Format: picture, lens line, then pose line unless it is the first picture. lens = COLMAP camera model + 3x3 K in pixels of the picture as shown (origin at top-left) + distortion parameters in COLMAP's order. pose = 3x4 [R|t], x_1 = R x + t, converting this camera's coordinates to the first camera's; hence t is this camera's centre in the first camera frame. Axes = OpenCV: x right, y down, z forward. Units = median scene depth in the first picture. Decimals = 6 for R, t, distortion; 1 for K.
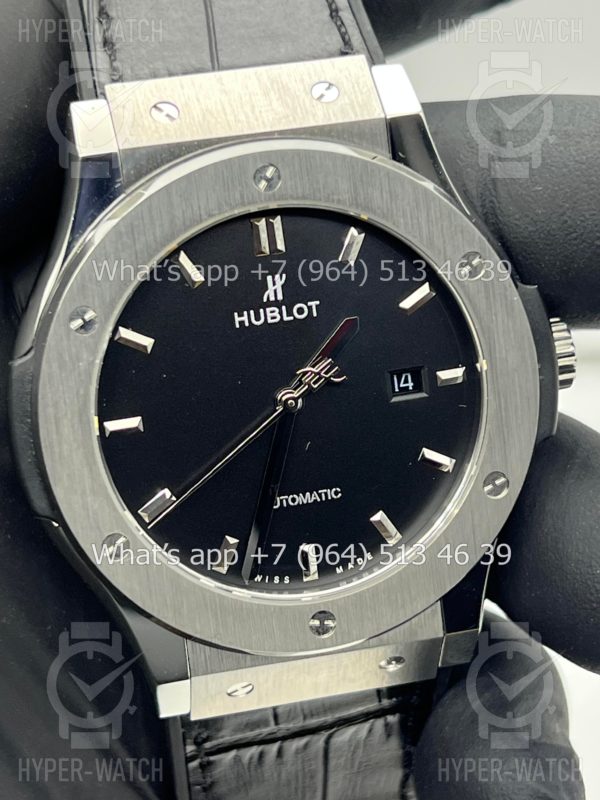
lens RADIAL K [[1864.3, 0, 300.0], [0, 1864.3, 400.0], [0, 0, 1]] dist [0.139504, -0.355219]
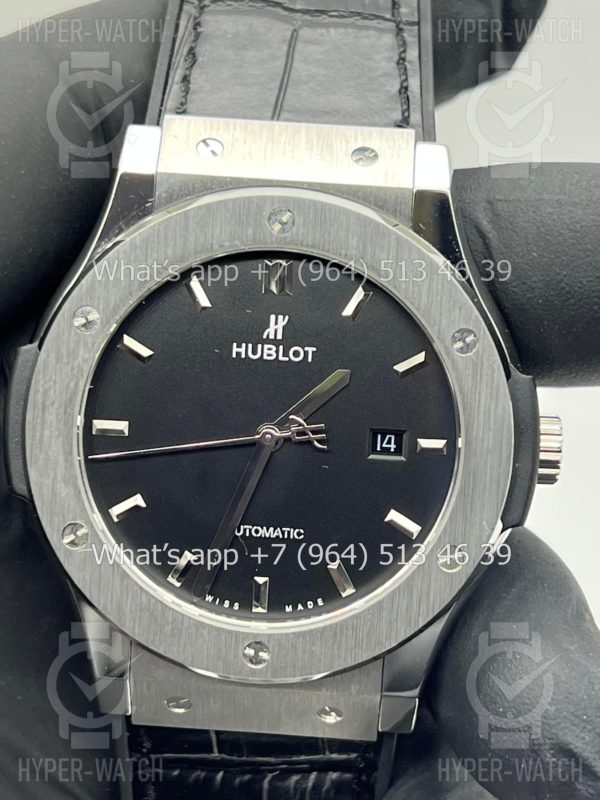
lens RADIAL K [[1864.3, 0, 300.0], [0, 1864.3, 400.0], [0, 0, 1]] dist [0.139504, -0.355219]
pose [[0.960562, 0.192634, -0.200532, 0.217443], [-0.207239, 0.976777, -0.054385, 0.034100], [0.185399, 0.093798, 0.978176, -0.020295]]
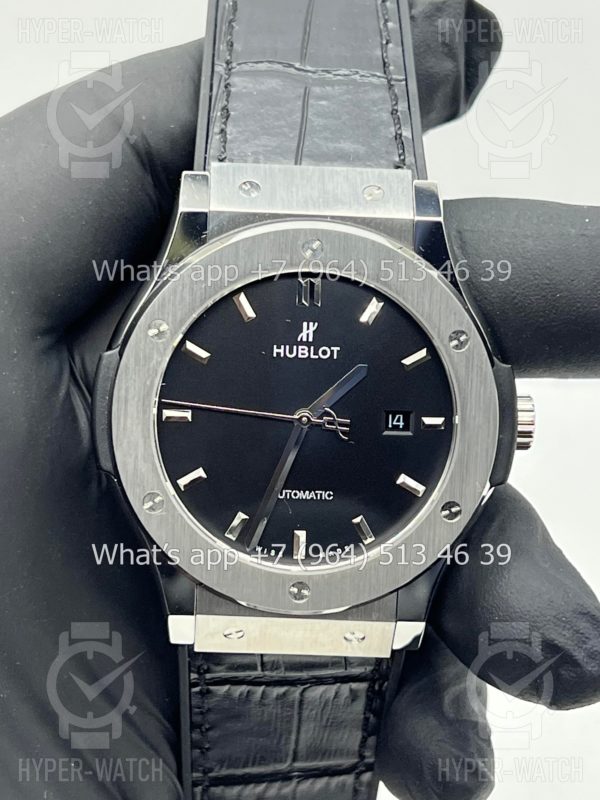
lens RADIAL K [[1824.2, 0, 288.5], [0, 1824.2, 398.7], [0, 0, 1]] dist [0.075926, -0.162257]
pose [[0.976161, 0.171888, -0.132528, 0.151698], [-0.178117, 0.983329, -0.036585, 0.035735], [0.124031, 0.059318, 0.990504, -0.274084]]
